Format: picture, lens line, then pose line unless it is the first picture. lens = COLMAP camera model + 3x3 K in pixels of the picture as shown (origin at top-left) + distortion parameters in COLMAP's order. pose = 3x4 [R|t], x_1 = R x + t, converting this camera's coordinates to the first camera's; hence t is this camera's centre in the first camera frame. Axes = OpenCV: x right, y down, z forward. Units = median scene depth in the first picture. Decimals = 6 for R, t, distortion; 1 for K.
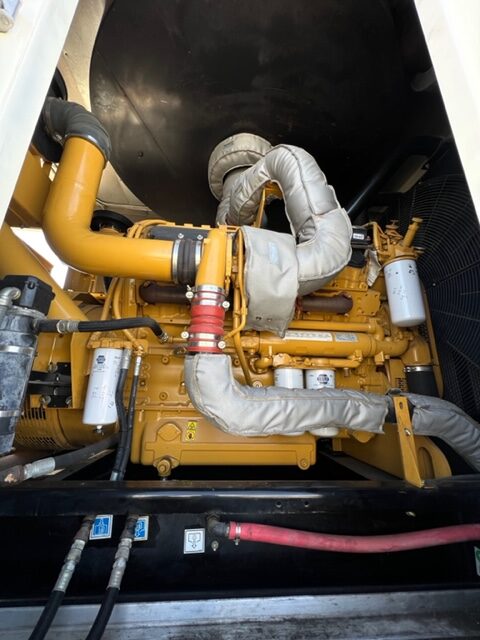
lens RADIAL K [[257.7, 0, 241.4], [0, 257.7, 318.5], [0, 0, 1]] dist [-0.003462, 0.001441]
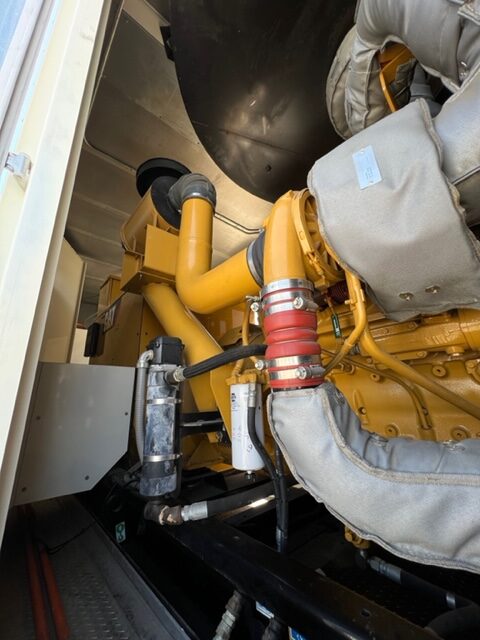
lens RADIAL K [[257.7, 0, 241.0], [0, 257.7, 318.6], [0, 0, 1]] dist [-0.003462, 0.001441]
pose [[0.580365, -0.282343, -0.763844, 0.260752], [0.280655, 0.949857, -0.137859, 0.021434], [0.764466, -0.134368, 0.630505, 0.434453]]
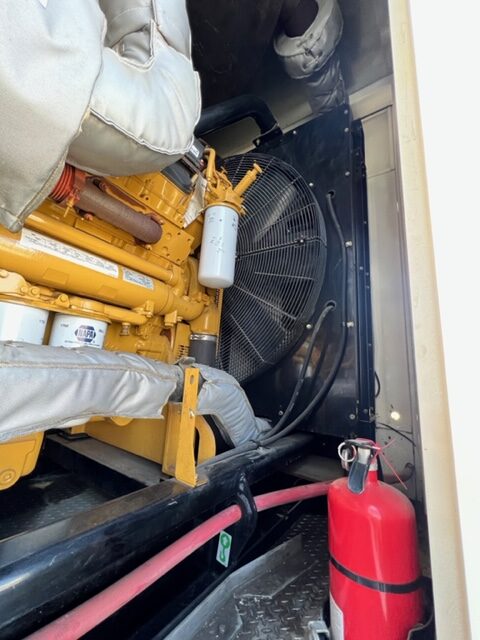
lens RADIAL K [[257.7, 0, 241.0], [0, 257.7, 318.3], [0, 0, 1]] dist [-0.003462, 0.001441]
pose [[0.643035, 0.180313, 0.744307, 0.120316], [-0.272309, 0.962207, 0.002157, 0.125356], [-0.715789, -0.204068, 0.667834, 0.431333]]
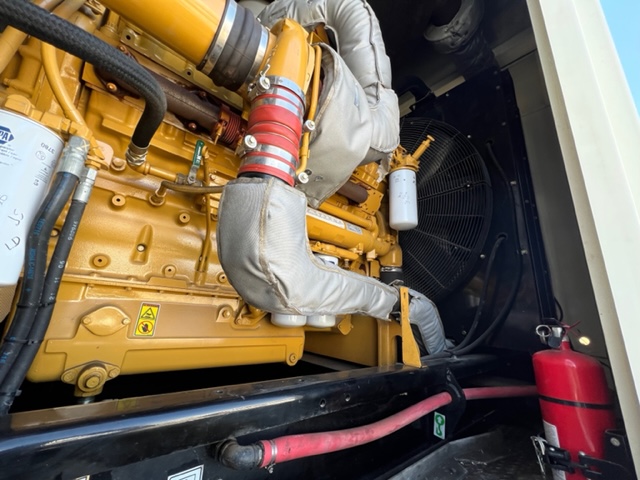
lens RADIAL K [[257.7, 0, 319.2], [0, 257.7, 238.8], [0, 0, 1]] dist [-0.003462, 0.001441]
pose [[0.808718, 0.188808, 0.557070, -0.305915], [-0.212159, 0.976961, -0.023124, 0.209335], [-0.548602, -0.099487, 0.830144, 0.332222]]
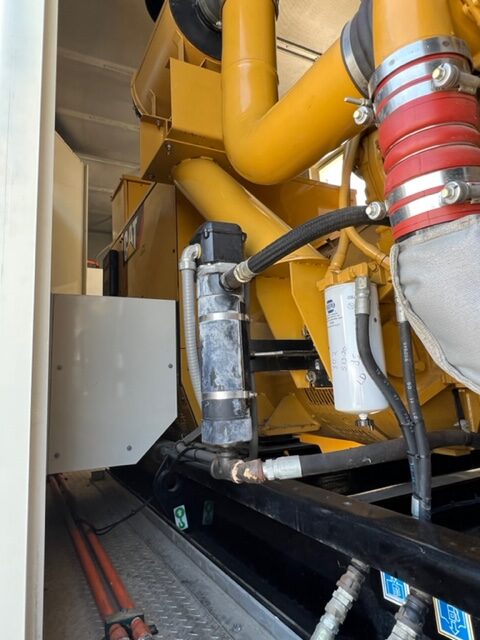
lens RADIAL K [[423.3, 0, 234.6], [0, 423.3, 311.4], [0, 0, 1]] dist [-0.006274, -0.000970]
pose [[0.366657, -0.194875, -0.909718, 0.235431], [0.323668, 0.943454, -0.071649, 0.158200], [0.872239, -0.268176, 0.408999, 0.385968]]
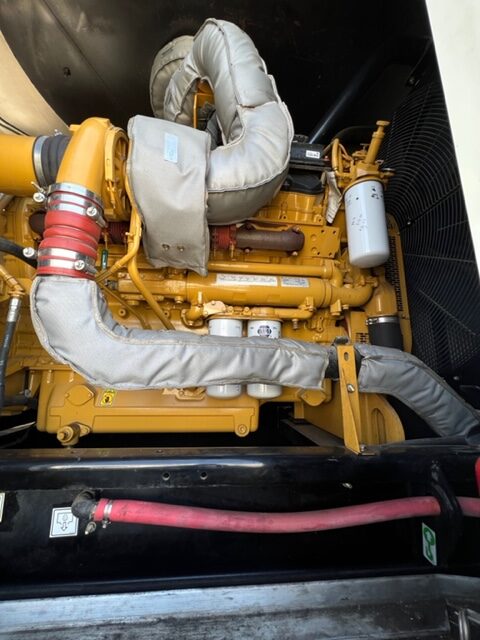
lens RADIAL K [[257.7, 0, 240.8], [0, 257.7, 318.4], [0, 0, 1]] dist [-0.003462, 0.001441]
pose [[0.999941, -0.005963, 0.009030, 0.289490], [0.005193, 0.996529, 0.083083, 0.153982], [-0.009494, -0.083031, 0.996502, 0.221052]]
